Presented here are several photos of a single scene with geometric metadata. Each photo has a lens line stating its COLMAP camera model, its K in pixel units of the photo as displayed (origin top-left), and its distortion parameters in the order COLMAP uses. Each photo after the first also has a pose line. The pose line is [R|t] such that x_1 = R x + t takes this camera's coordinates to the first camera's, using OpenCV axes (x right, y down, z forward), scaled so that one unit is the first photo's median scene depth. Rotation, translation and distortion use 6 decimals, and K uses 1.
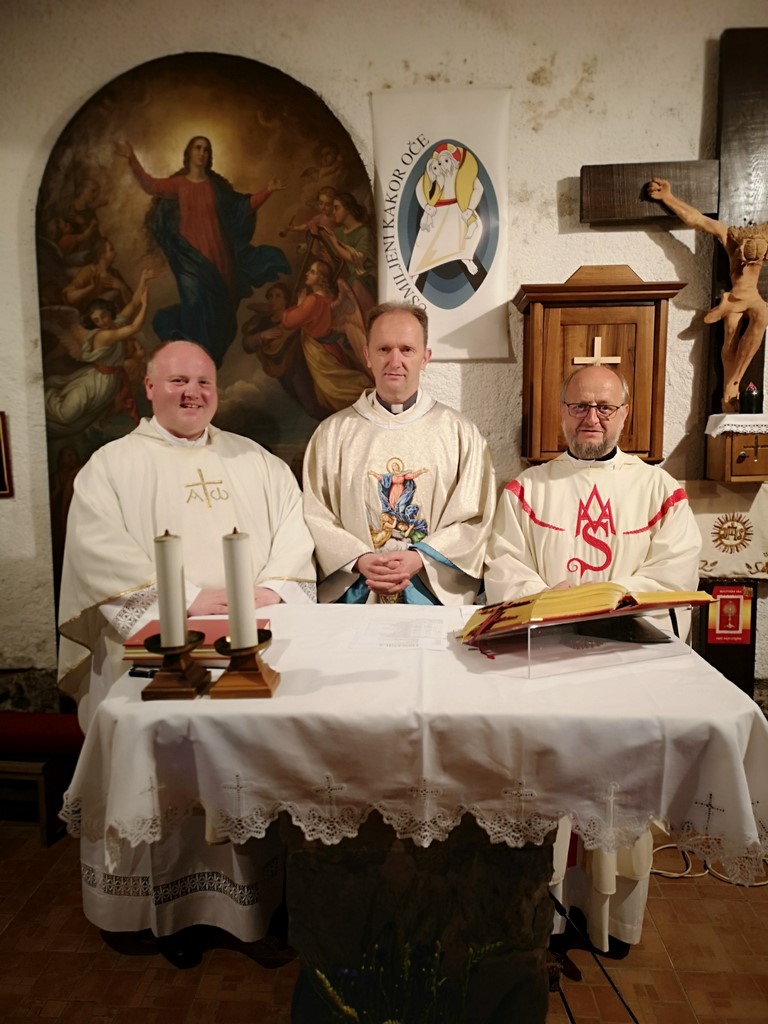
lens RADIAL K [[789.7, 0, 380.2], [0, 789.7, 510.2], [0, 0, 1]] dist [0.065916, -0.067343]
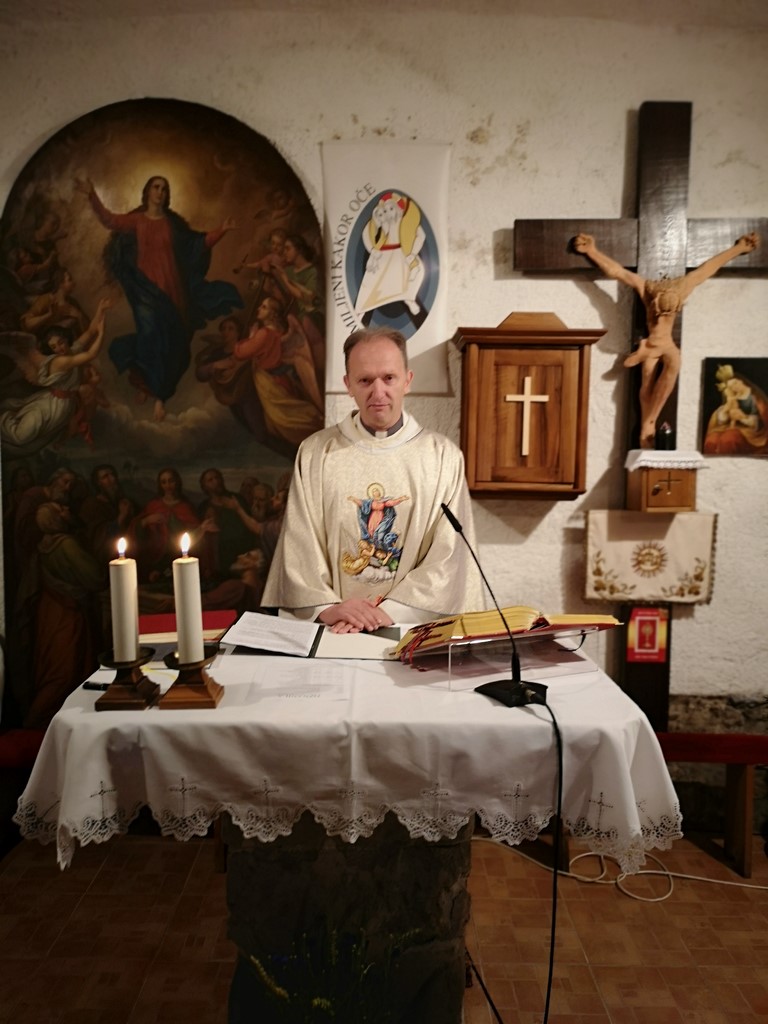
lens RADIAL K [[789.7, 0, 380.5], [0, 789.7, 509.6], [0, 0, 1]] dist [0.065916, -0.067343]
pose [[0.998085, 0.015583, 0.059867, 0.010774], [-0.014258, 0.999645, -0.022503, -0.008941], [-0.060196, 0.021606, 0.997953, -0.060438]]
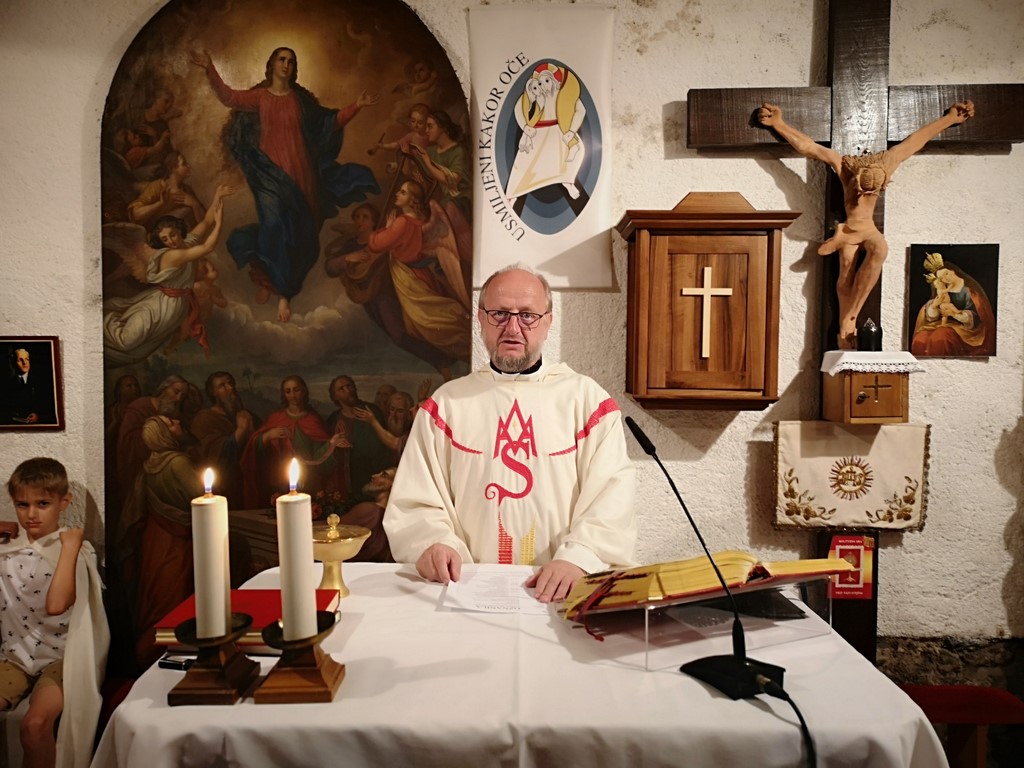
lens RADIAL K [[789.7, 0, 506.8], [0, 789.7, 383.9], [0, 0, 1]] dist [0.065916, -0.067343]
pose [[0.999129, 0.012317, 0.039879, 0.002247], [-0.009753, 0.997910, -0.063876, -0.017848], [-0.040582, 0.063431, 0.997161, 0.083170]]
